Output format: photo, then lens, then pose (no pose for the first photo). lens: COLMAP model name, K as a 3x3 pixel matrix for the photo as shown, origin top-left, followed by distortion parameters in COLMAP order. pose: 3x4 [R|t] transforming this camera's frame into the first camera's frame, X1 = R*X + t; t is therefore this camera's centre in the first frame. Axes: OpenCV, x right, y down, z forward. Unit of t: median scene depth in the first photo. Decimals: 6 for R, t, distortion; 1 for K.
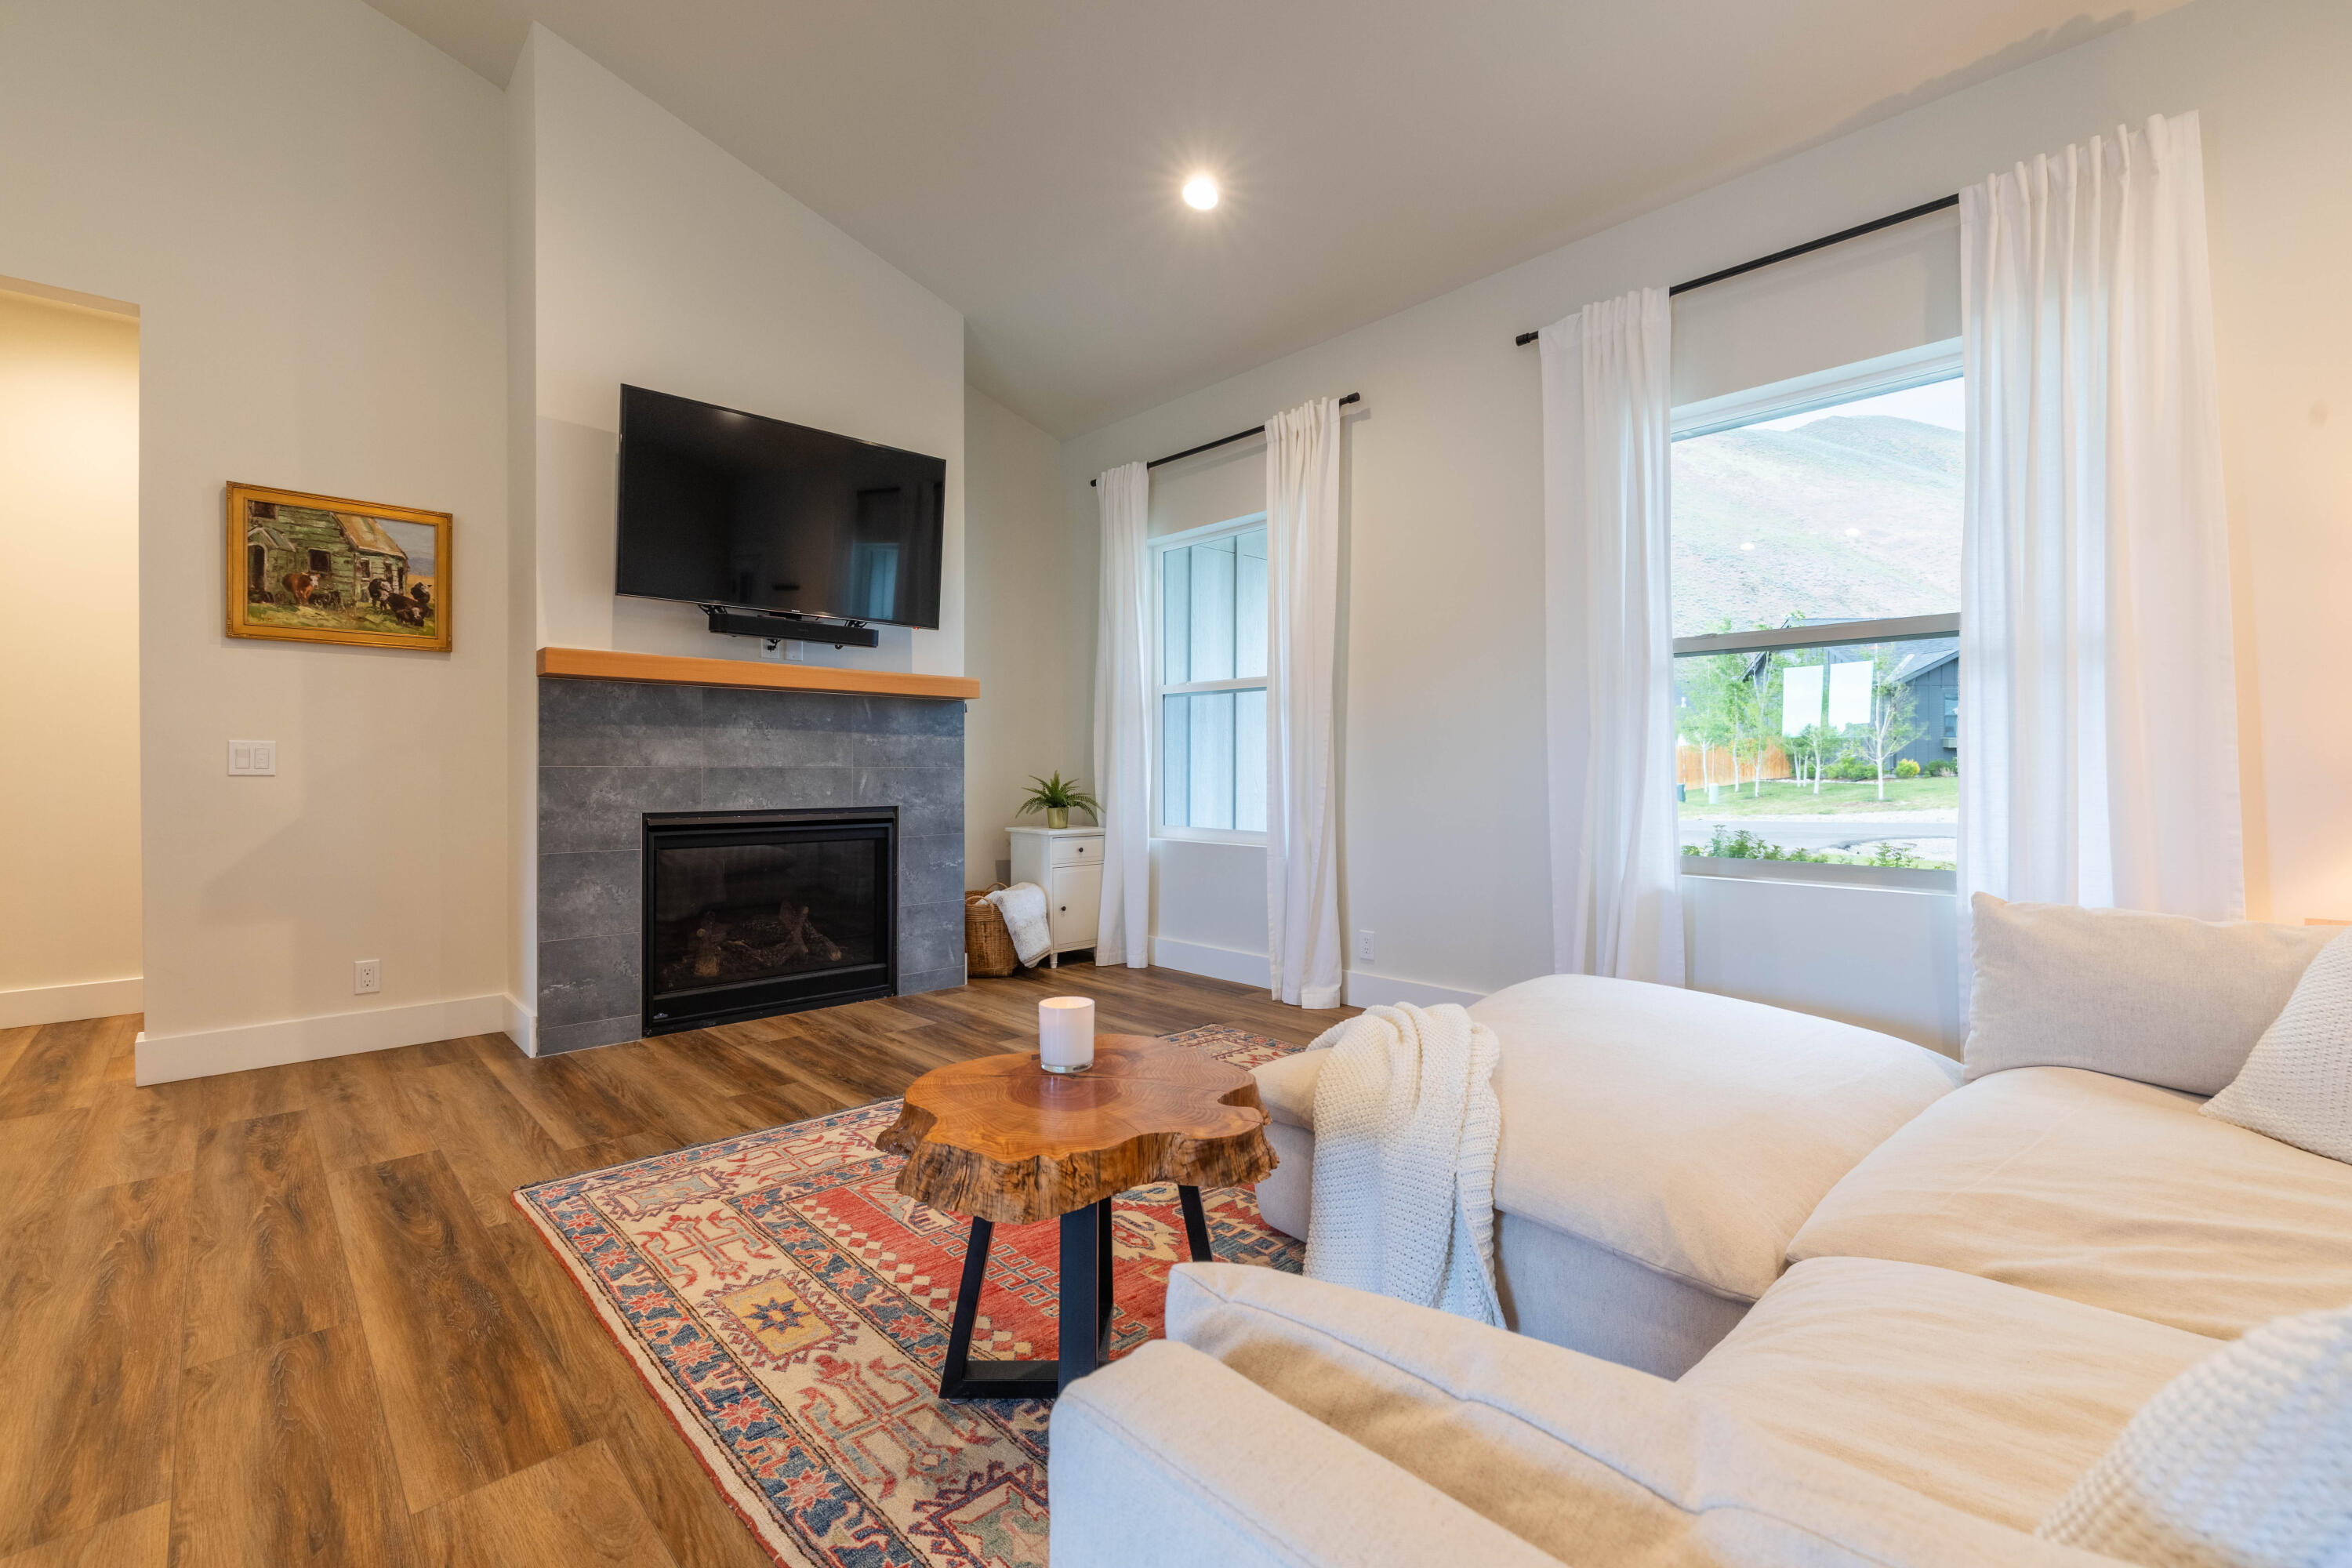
lens RADIAL K [[1009.6, 0, 1156.4], [0, 1009.6, 779.1], [0, 0, 1]] dist [-0.001947, -0.000453]
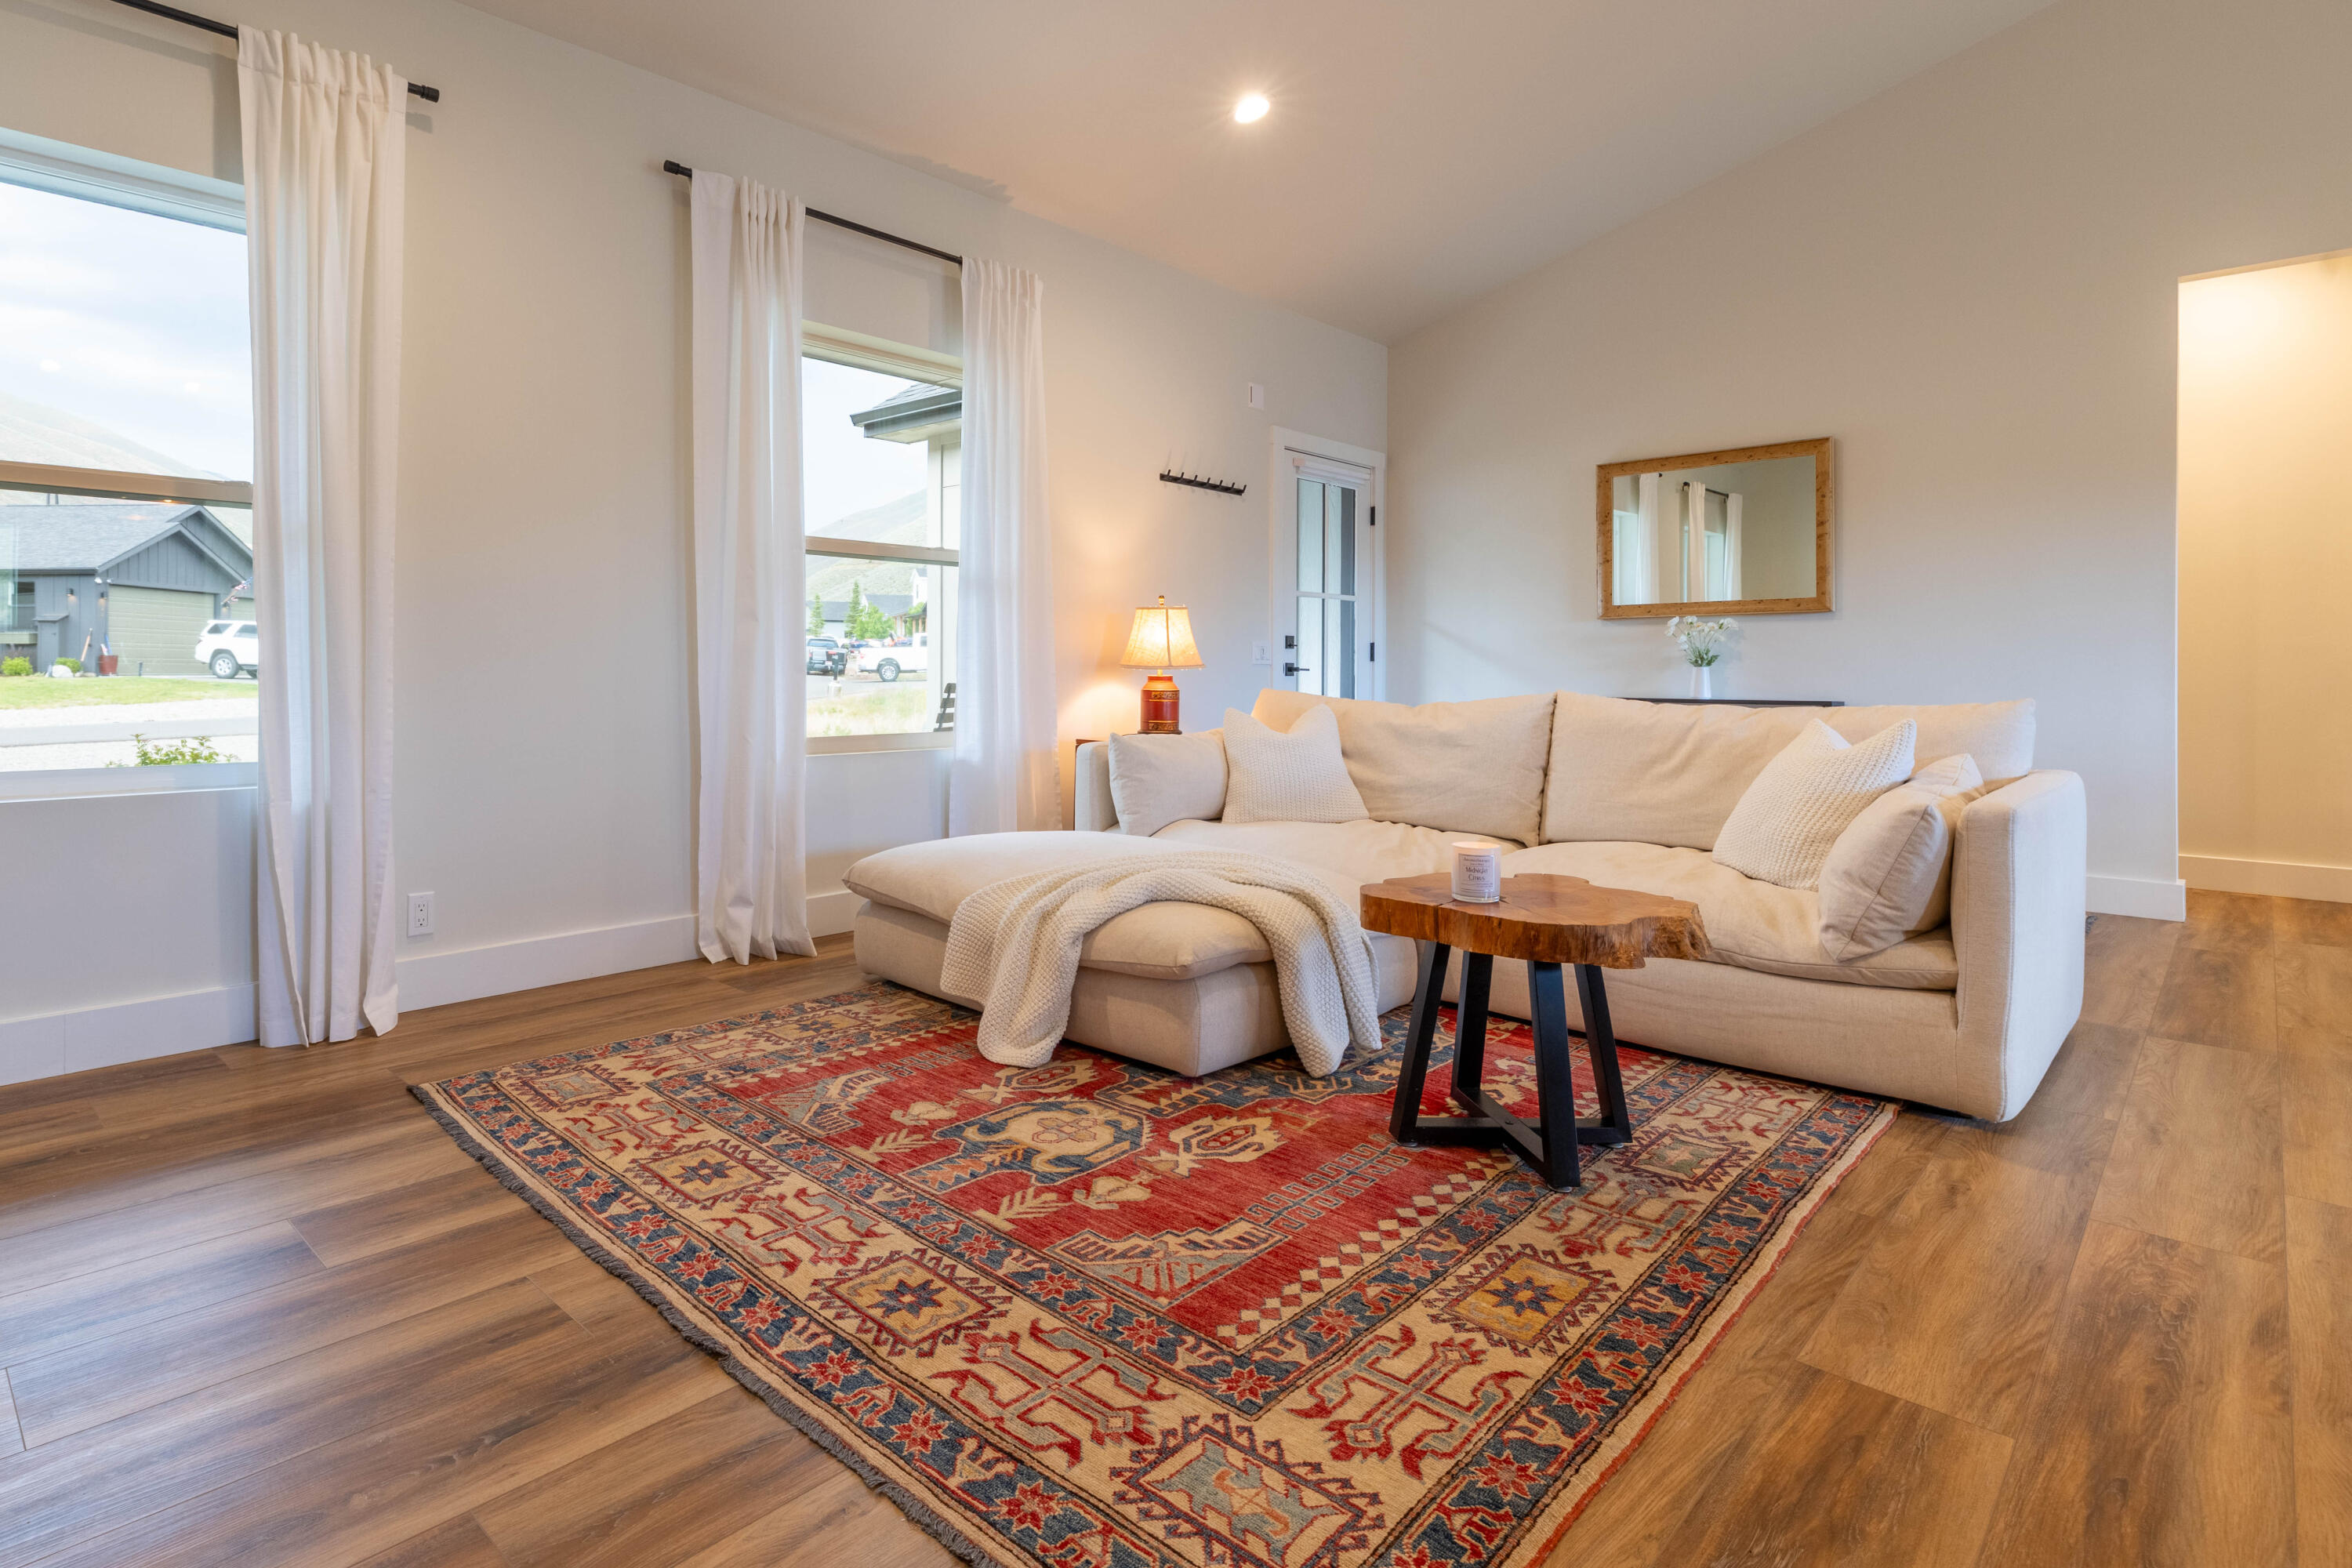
lens RADIAL K [[1174.6, 0, 1017.3], [0, 1174.6, 678.0], [0, 0, 1]] dist [0.000169, 0.000086]
pose [[-0.011735, -0.004711, 0.999920, -1.408184], [0.005050, 0.999976, 0.004771, 0.015621], [-0.999918, 0.005105, -0.011711, 1.501401]]
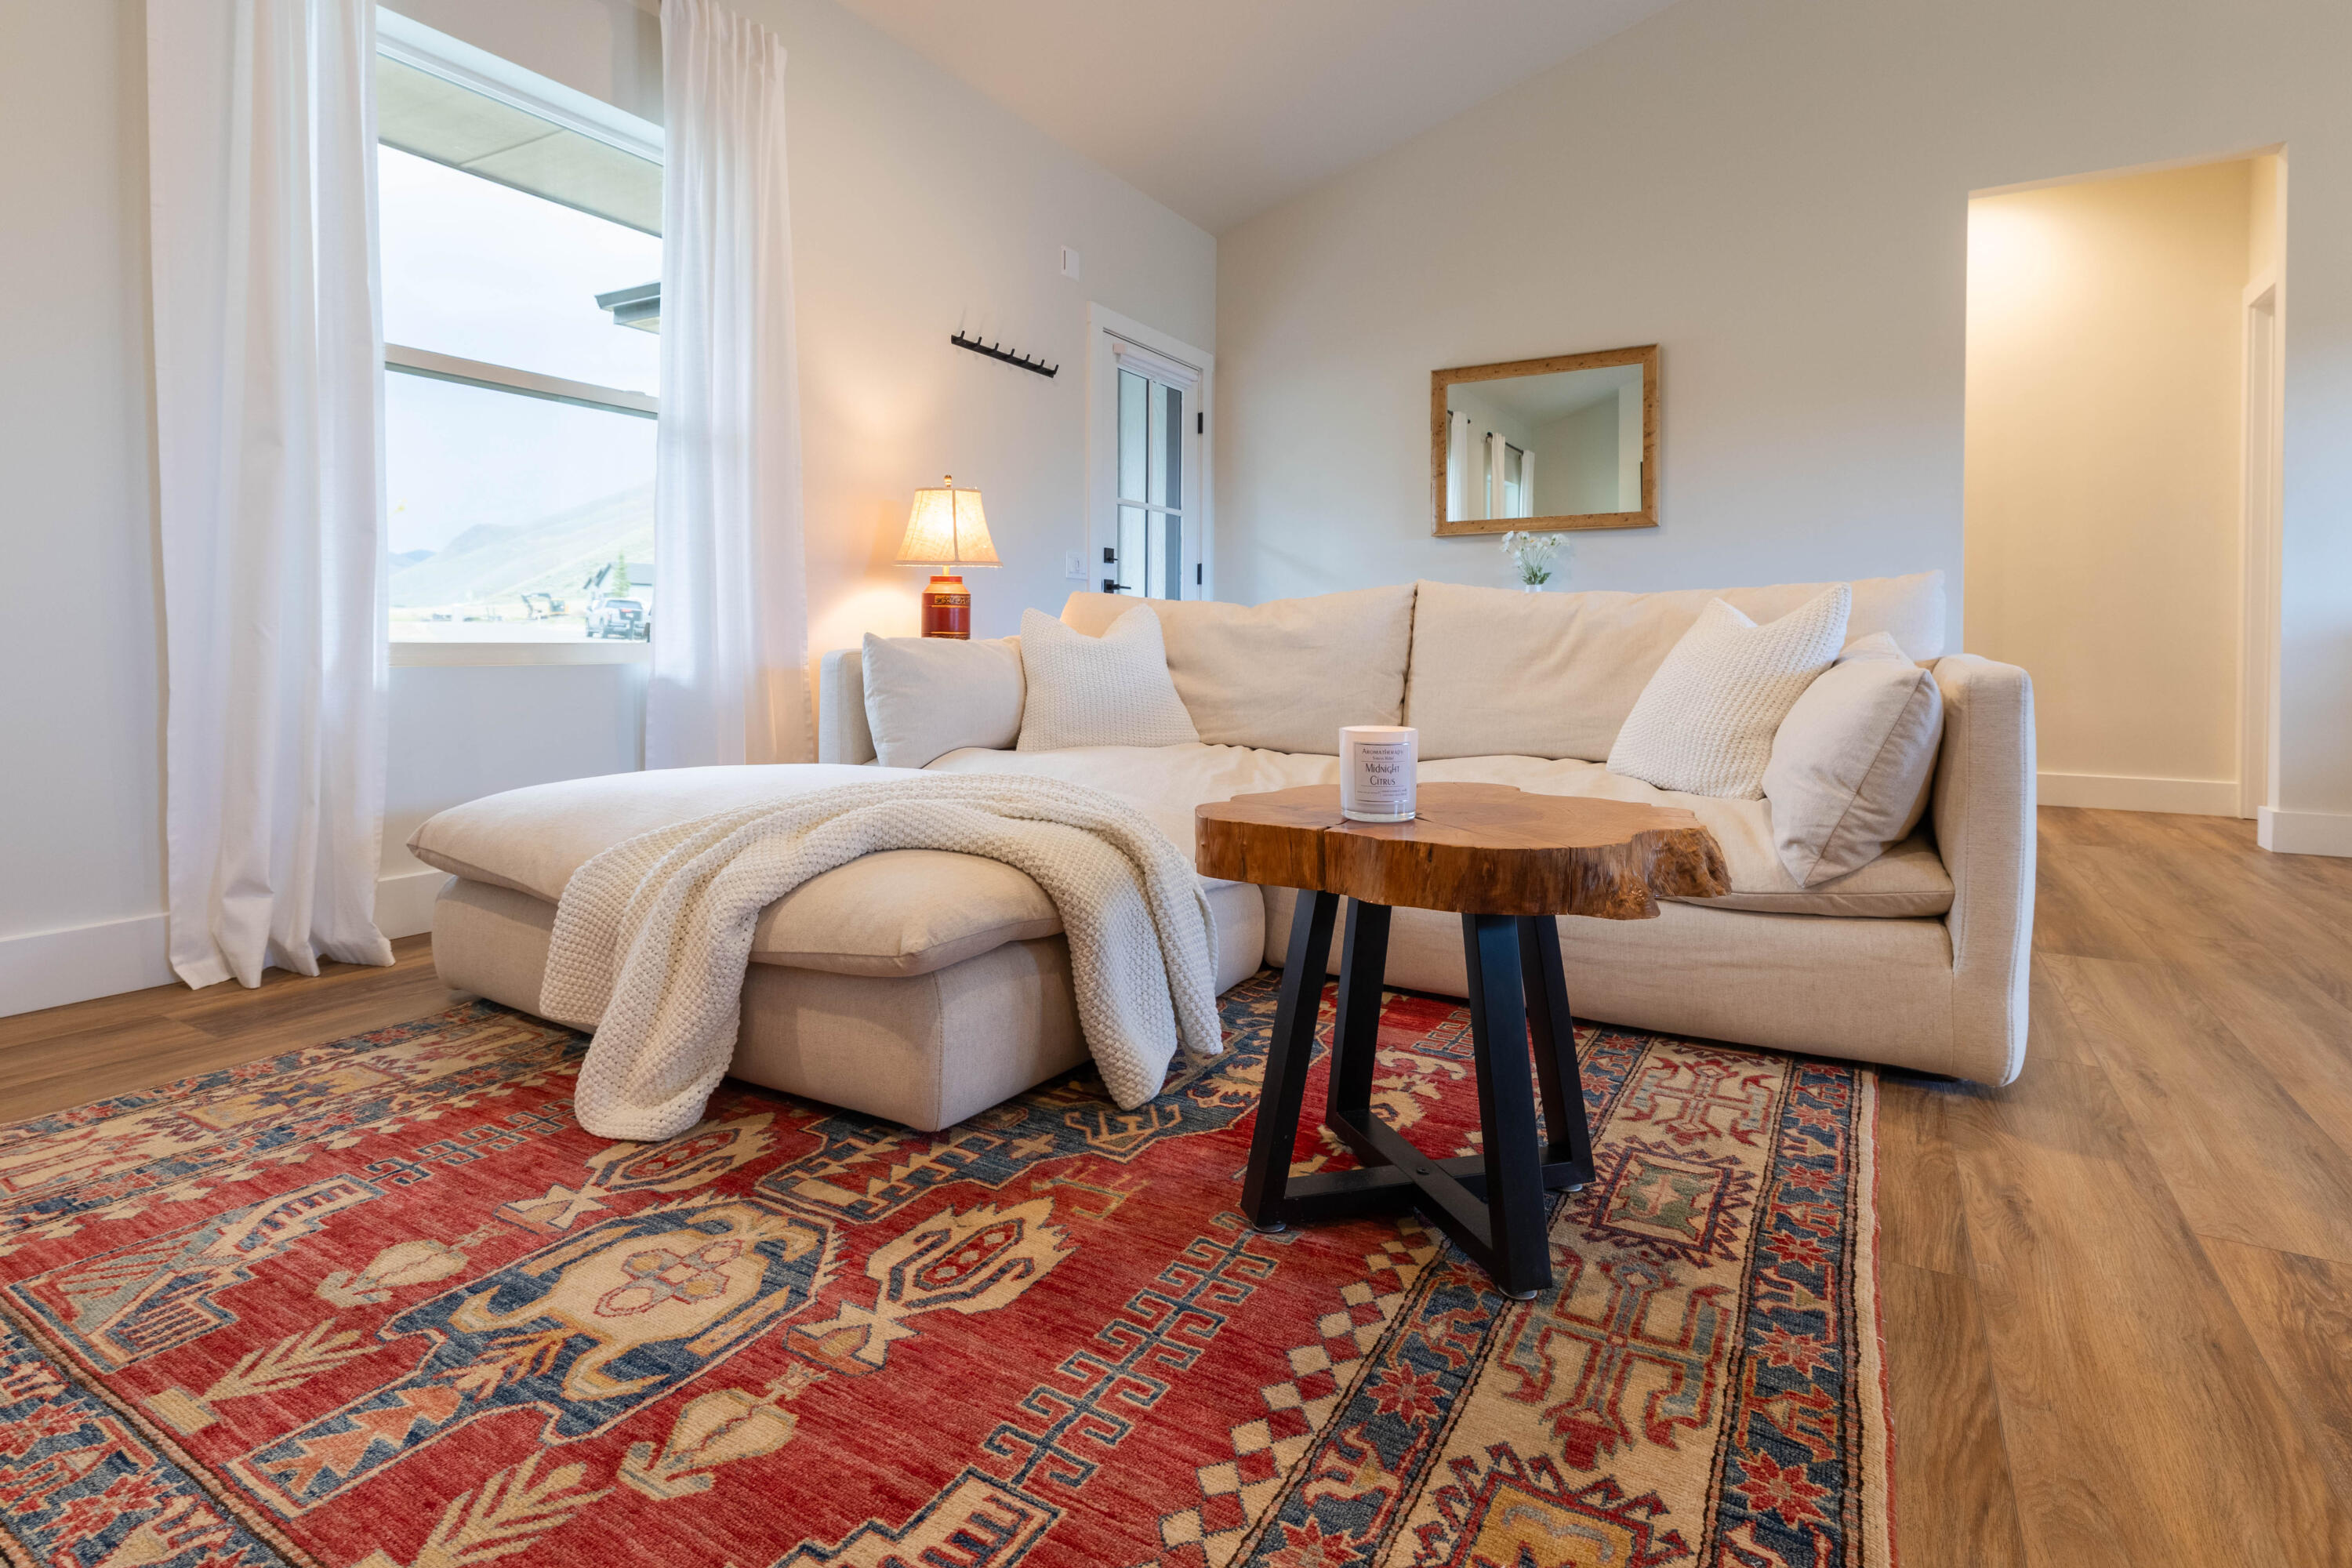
lens RADIAL K [[1166.5, 0, 1166.5], [0, 1166.5, 658.3], [0, 0, 1]] dist [-0.000530, -0.000116]
pose [[-0.277002, -0.016815, 0.960722, -0.816614], [0.002672, 0.999830, 0.018270, 0.150129], [-0.960865, 0.007628, -0.276910, 1.330229]]
